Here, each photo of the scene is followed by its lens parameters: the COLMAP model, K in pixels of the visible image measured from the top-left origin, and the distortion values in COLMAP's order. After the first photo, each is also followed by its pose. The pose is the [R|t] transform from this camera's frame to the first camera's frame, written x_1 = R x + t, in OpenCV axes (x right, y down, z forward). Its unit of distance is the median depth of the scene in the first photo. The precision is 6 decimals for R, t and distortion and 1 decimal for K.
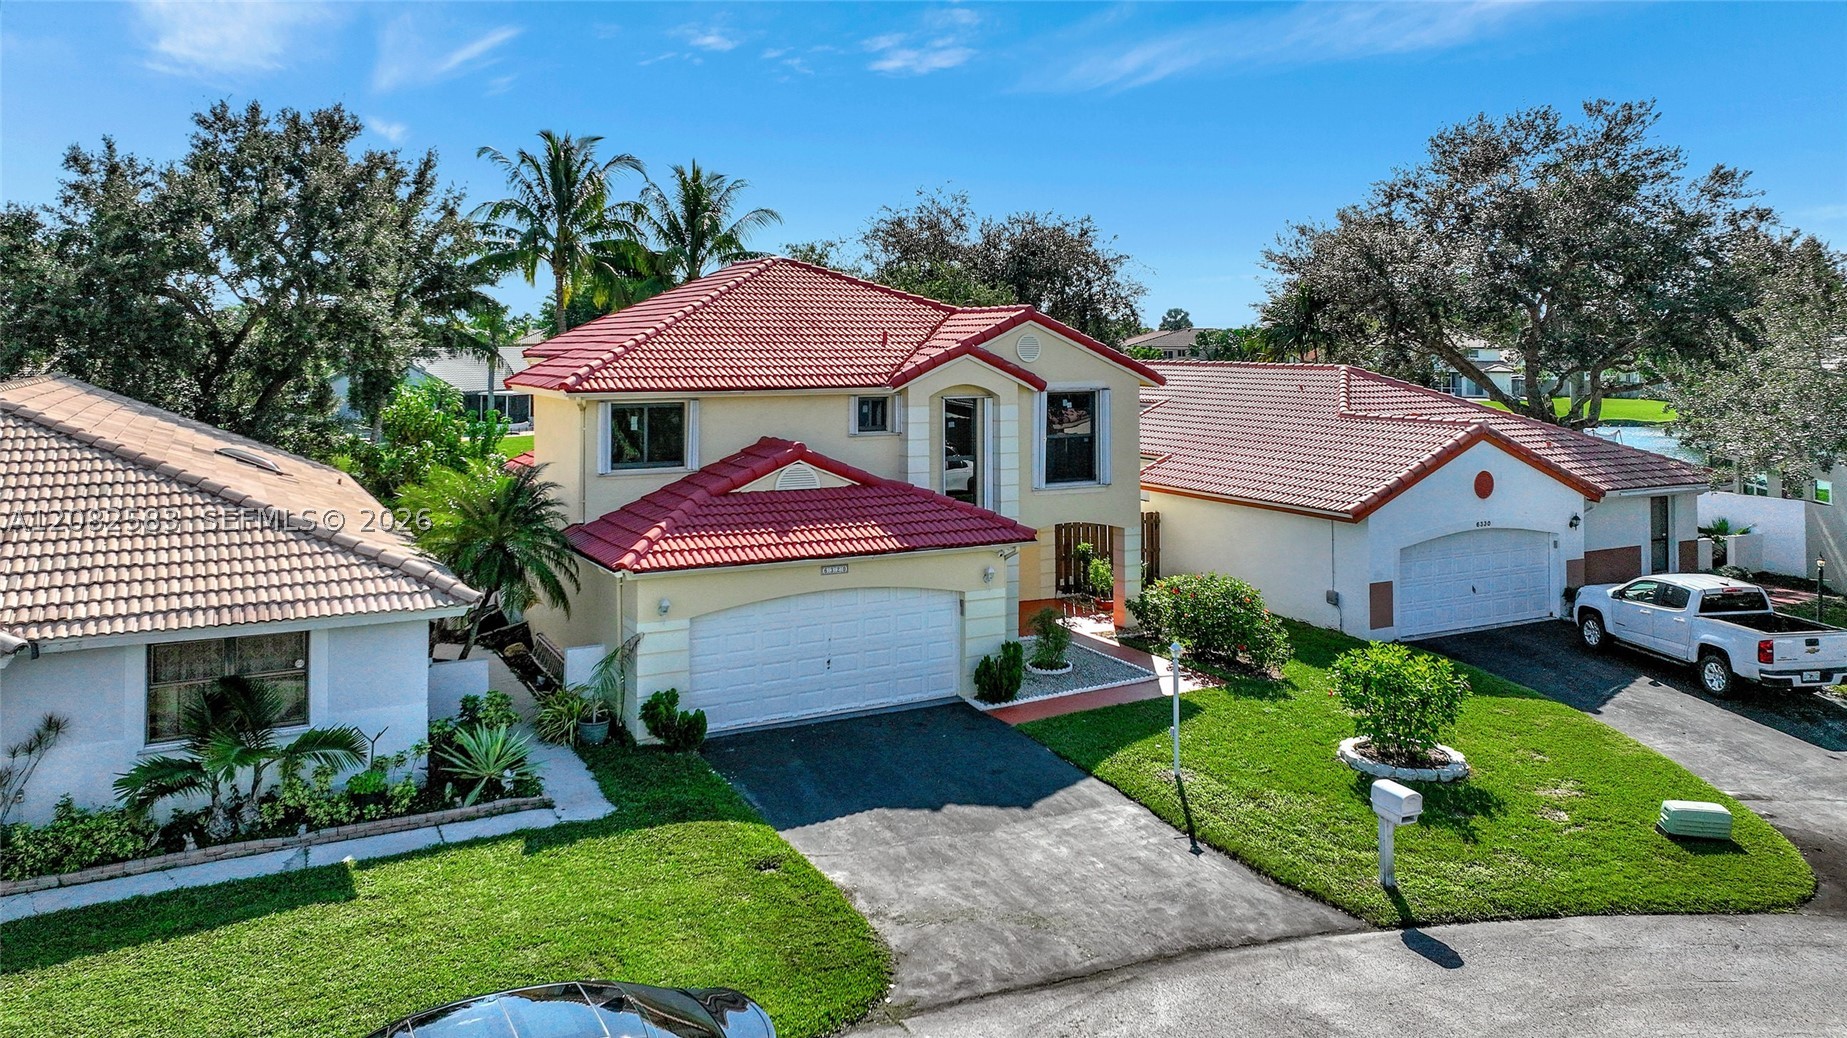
lens RADIAL K [[1358.2, 0, 935.8], [0, 1358.2, 337.1], [0, 0, 1]] dist [0.003841, 0.003685]
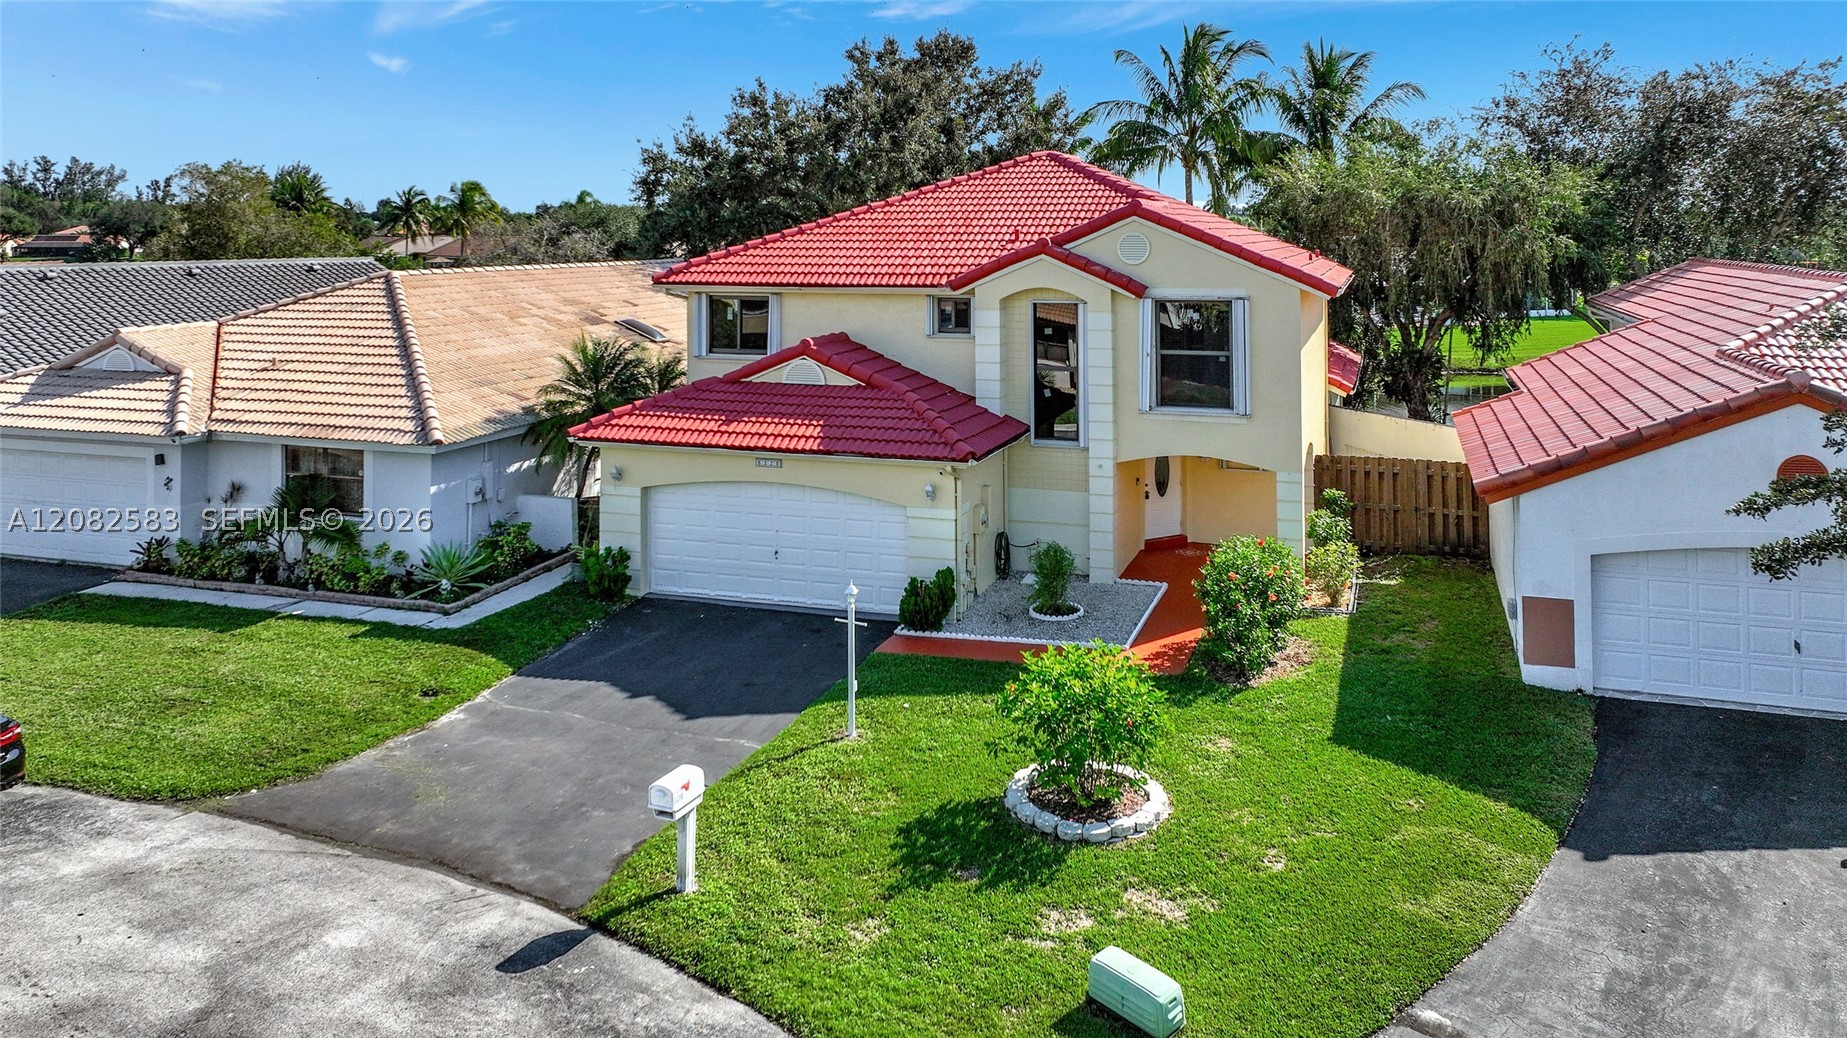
lens RADIAL K [[1364.4, 0, 920.2], [0, 1364.4, 194.0], [0, 0, 1]] dist [0.001191, 0.002552]
pose [[0.676622, -0.020109, -0.736056, 0.775566], [0.005776, 0.999741, -0.022004, -0.010350], [0.736308, 0.010636, 0.676563, 0.379447]]
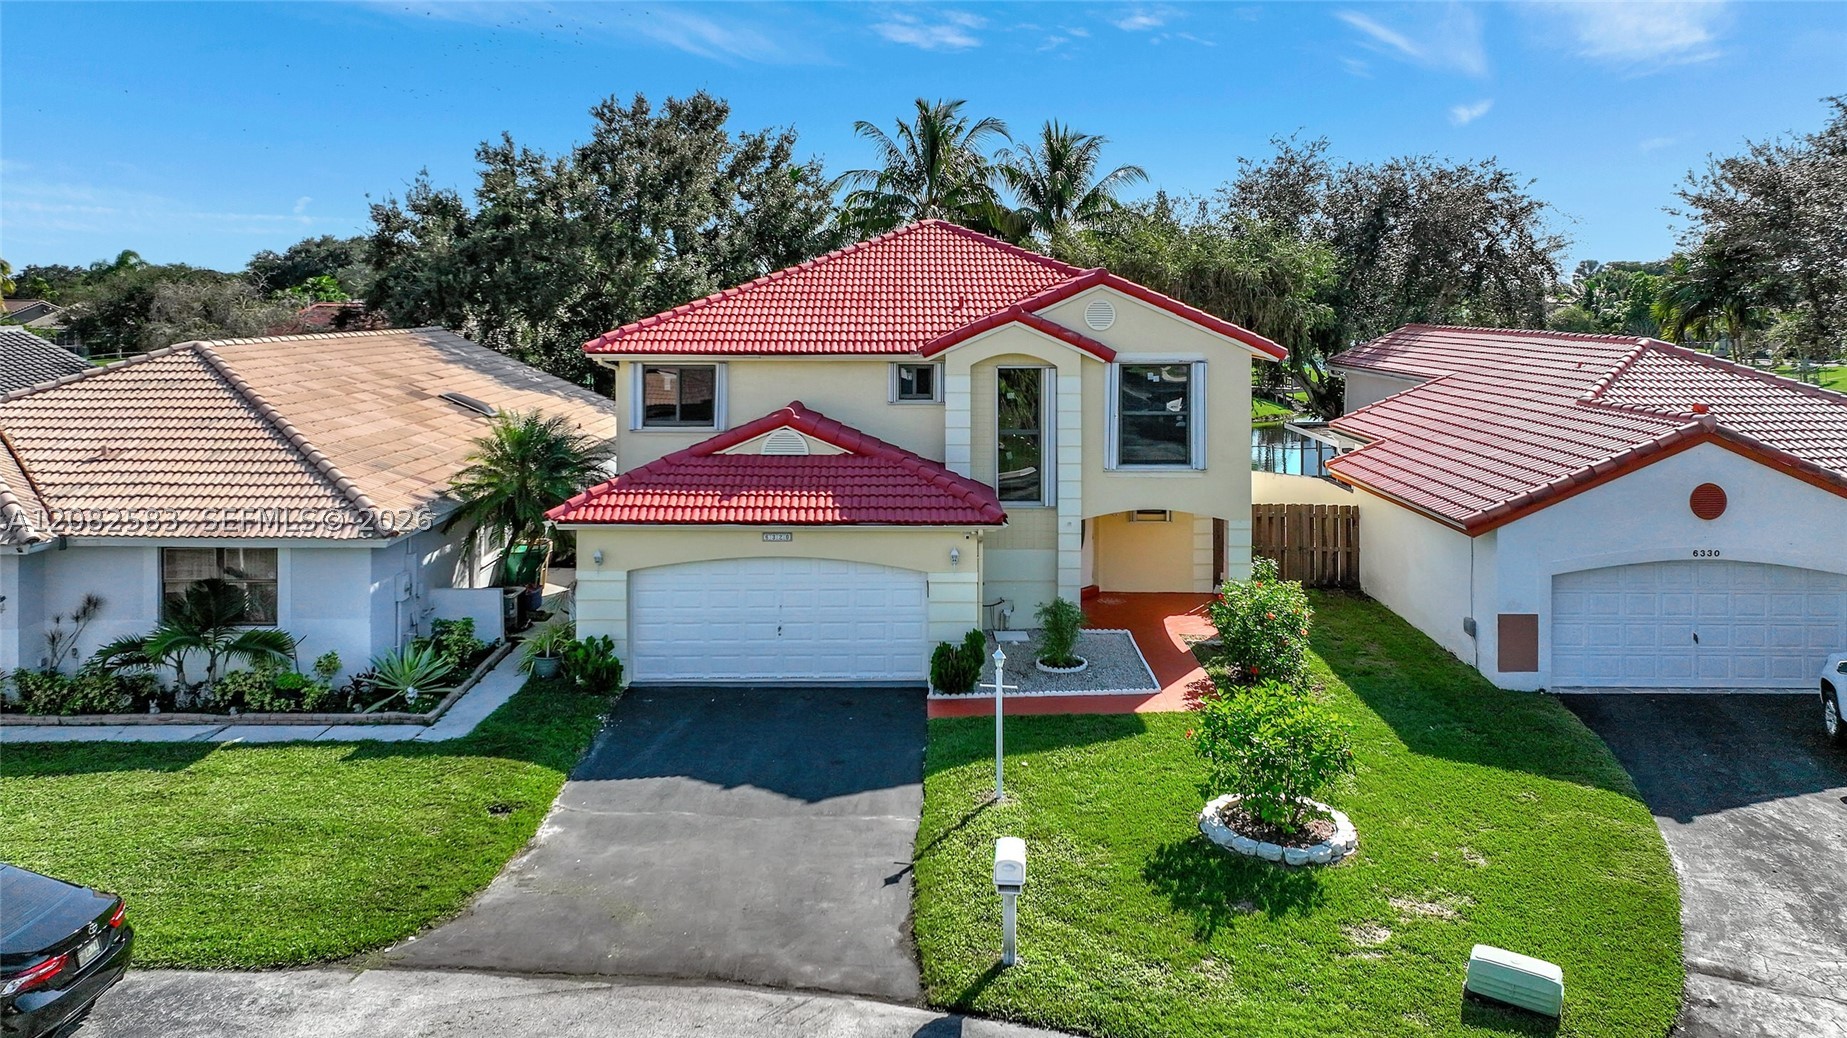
lens RADIAL K [[1361.0, 0, 919.5], [0, 1361.0, 300.8], [0, 0, 1]] dist [0.002845, 0.003296]
pose [[0.880991, 0.003983, -0.473116, 0.492849], [-0.000659, 0.999974, 0.007190, -0.010082], [0.473132, -0.006023, 0.880971, 0.167356]]
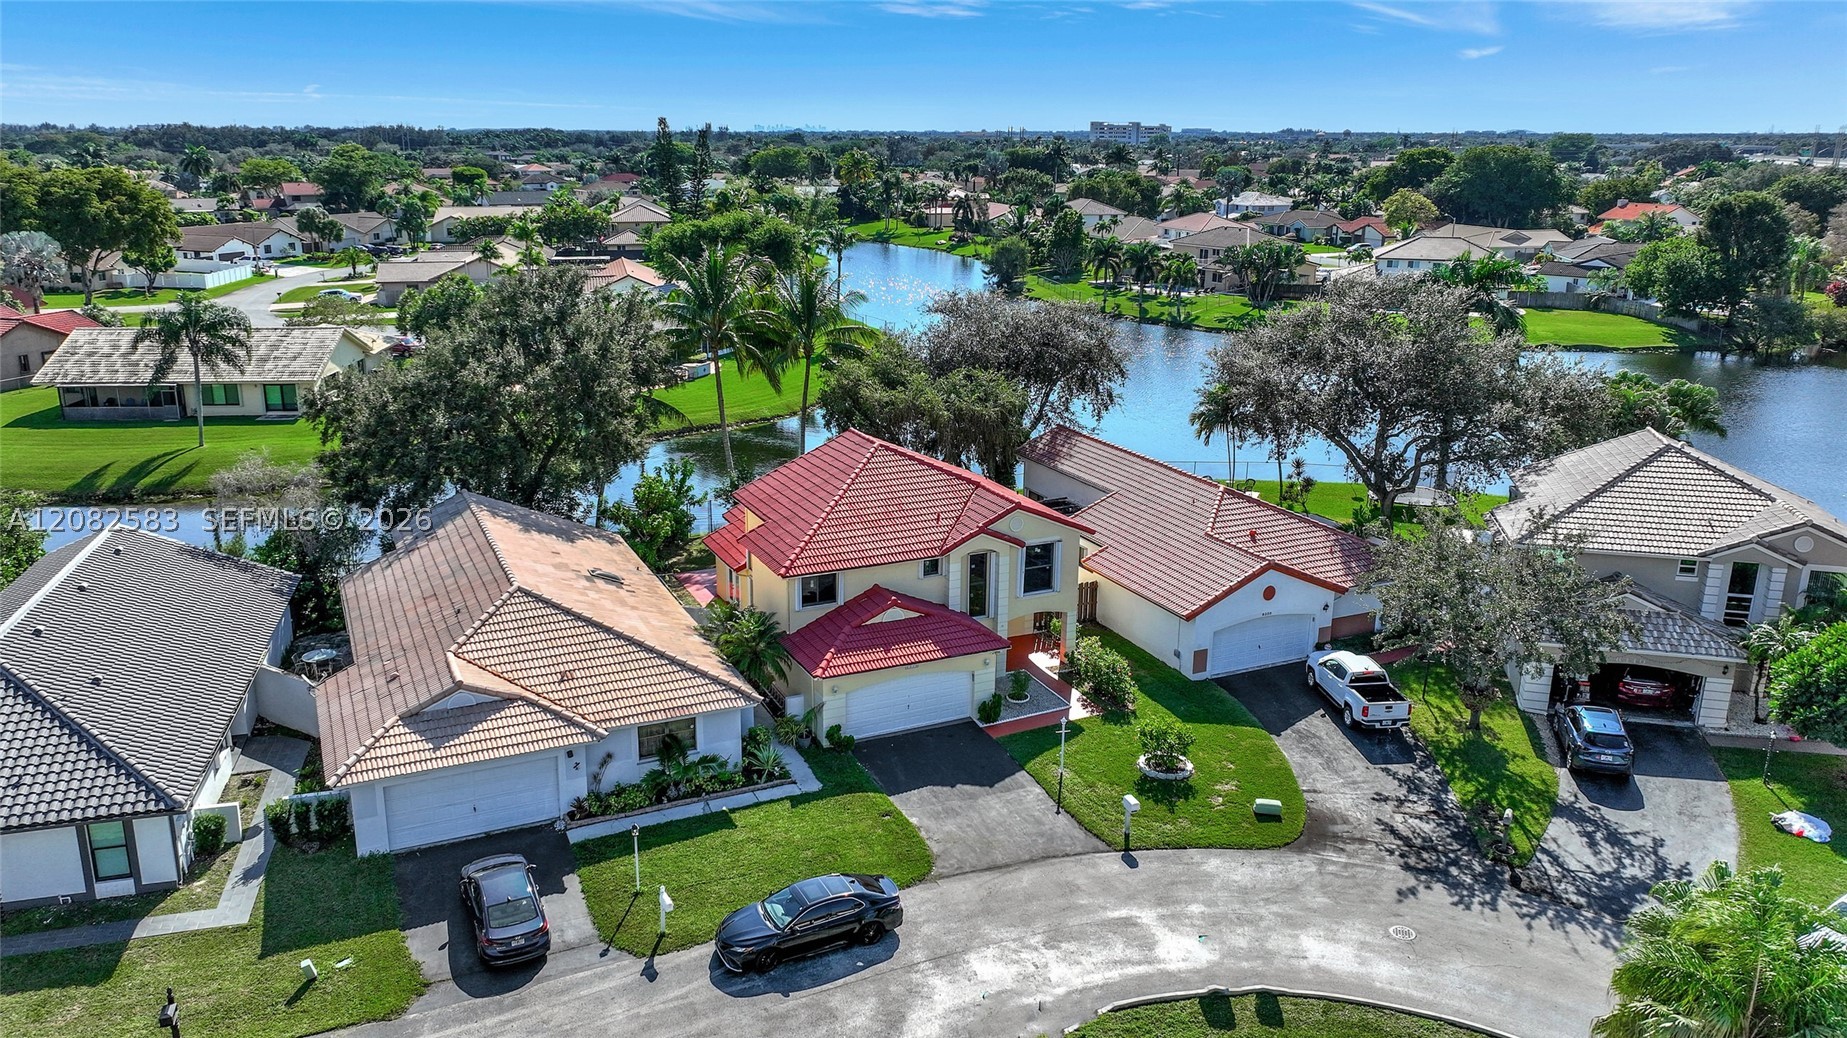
lens RADIAL K [[1374.6, 0, 923.5], [0, 1374.6, 519.0], [0, 0, 1]] dist [-0.000032, 0.003634]
pose [[0.998408, 0.026509, -0.049793, 0.044096], [-0.011359, 0.959100, 0.282841, -0.652234], [0.055254, -0.281825, 0.957874, -0.977851]]
